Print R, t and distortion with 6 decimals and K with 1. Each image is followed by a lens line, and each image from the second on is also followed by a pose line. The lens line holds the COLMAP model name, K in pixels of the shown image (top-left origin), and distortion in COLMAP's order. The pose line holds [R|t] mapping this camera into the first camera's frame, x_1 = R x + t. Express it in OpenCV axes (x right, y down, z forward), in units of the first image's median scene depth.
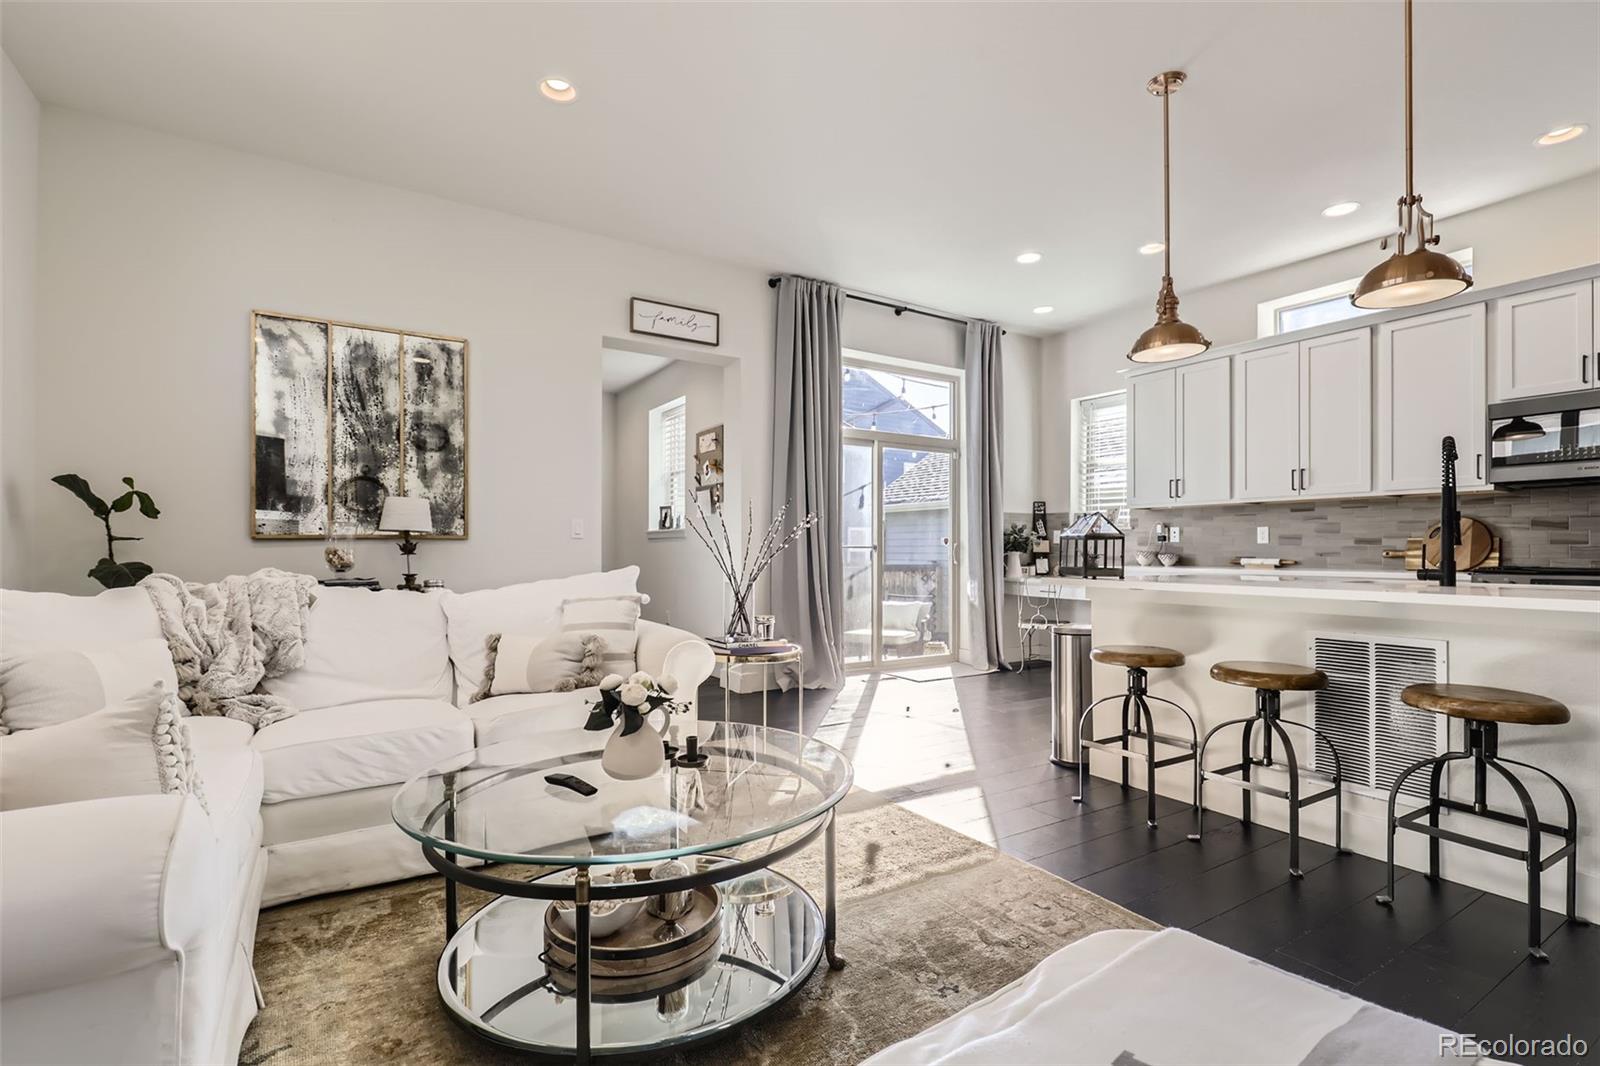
lens RADIAL K [[697.8, 0, 800.0], [0, 697.8, 533.0], [0, 0, 1]] dist [0.000632, -0.000160]
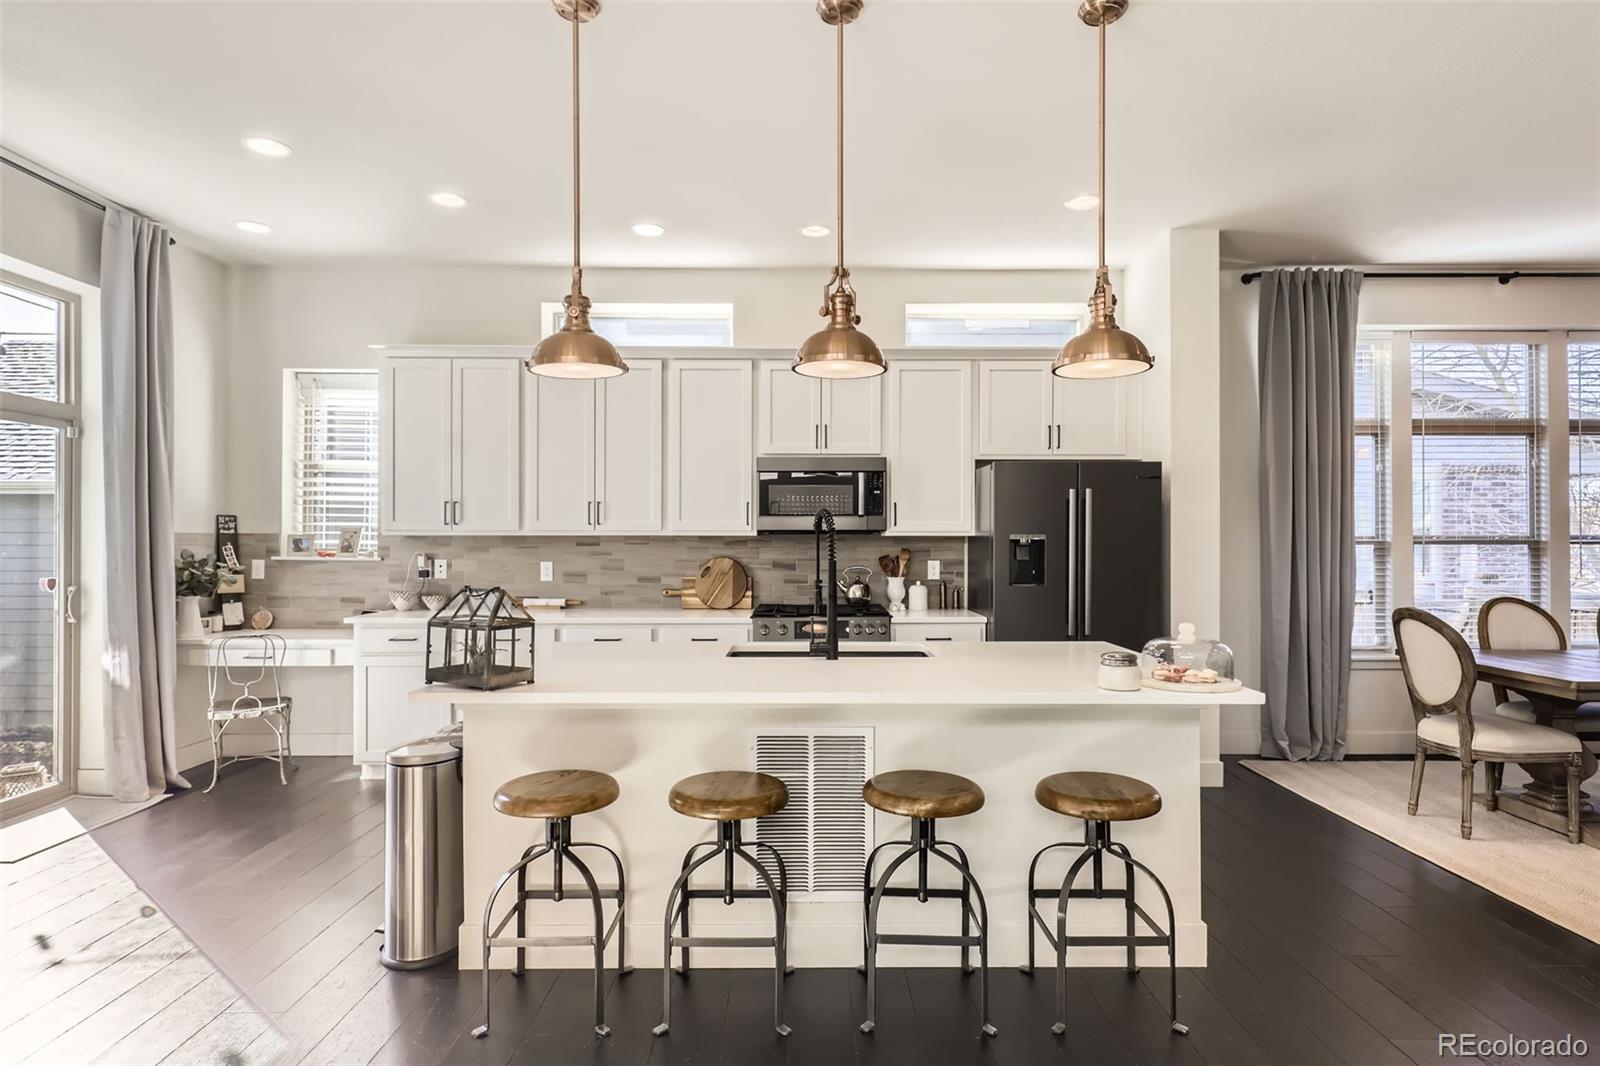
lens RADIAL K [[848.7, 0, 800.0], [0, 848.7, 533.0], [0, 0, 1]] dist [-0.004255, -0.001473]
pose [[0.530996, 0.006197, 0.847351, -0.057422], [-0.010701, 0.999943, -0.000607, -0.043415], [-0.847307, -0.008746, 0.531032, 0.160362]]
